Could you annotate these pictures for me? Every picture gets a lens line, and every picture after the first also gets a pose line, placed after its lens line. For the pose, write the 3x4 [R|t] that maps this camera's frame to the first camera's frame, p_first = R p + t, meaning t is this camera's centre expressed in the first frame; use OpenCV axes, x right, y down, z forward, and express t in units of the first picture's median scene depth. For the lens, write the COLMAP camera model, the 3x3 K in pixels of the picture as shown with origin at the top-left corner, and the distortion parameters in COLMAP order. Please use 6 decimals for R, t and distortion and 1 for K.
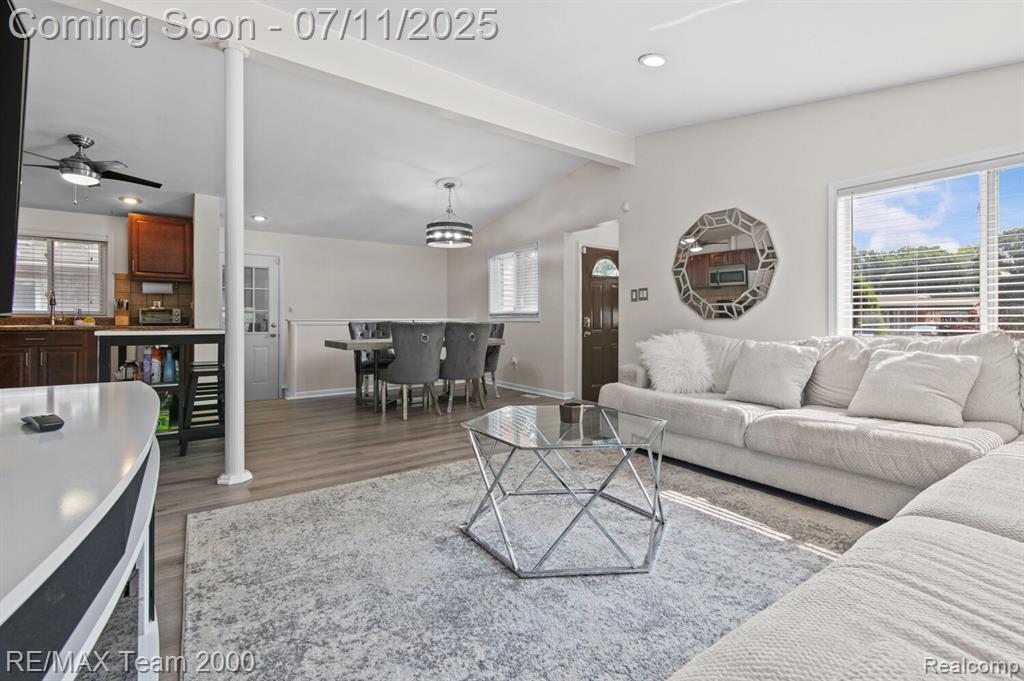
lens RADIAL K [[465.0, 0, 518.4], [0, 465.0, 319.4], [0, 0, 1]] dist [0.008068, 0.000519]
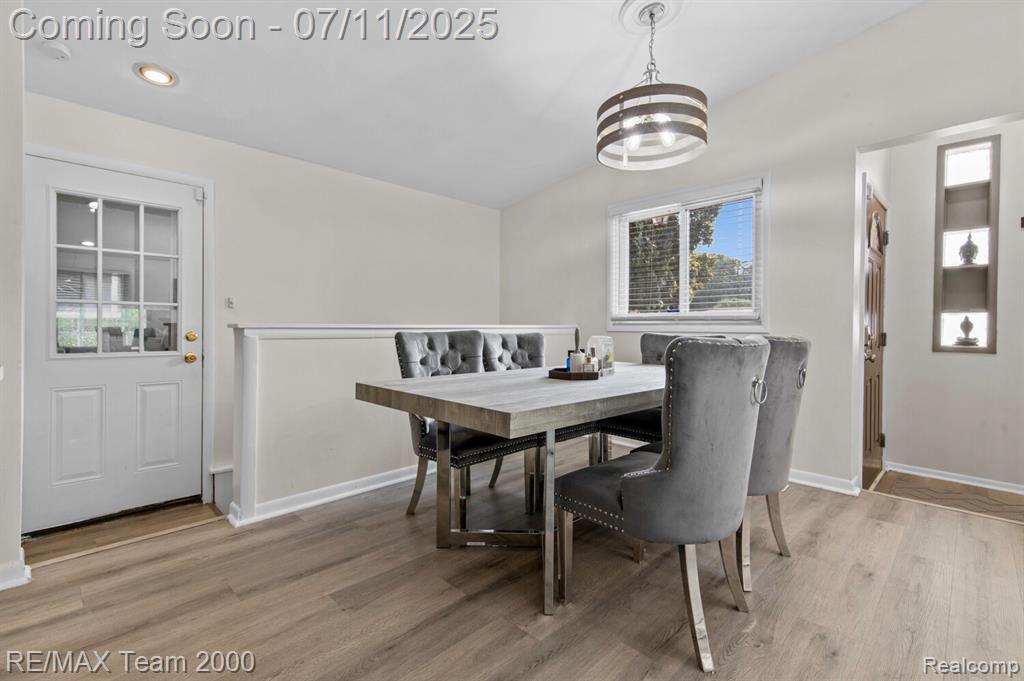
lens RADIAL K [[465.0, 0, 519.6], [0, 465.0, 332.1], [0, 0, 1]] dist [0.008068, 0.000519]
pose [[0.987193, 0.007393, 0.159362, -0.331880], [-0.009634, 0.999865, 0.013293, -0.001515], [-0.159242, -0.014658, 0.987131, 0.589882]]
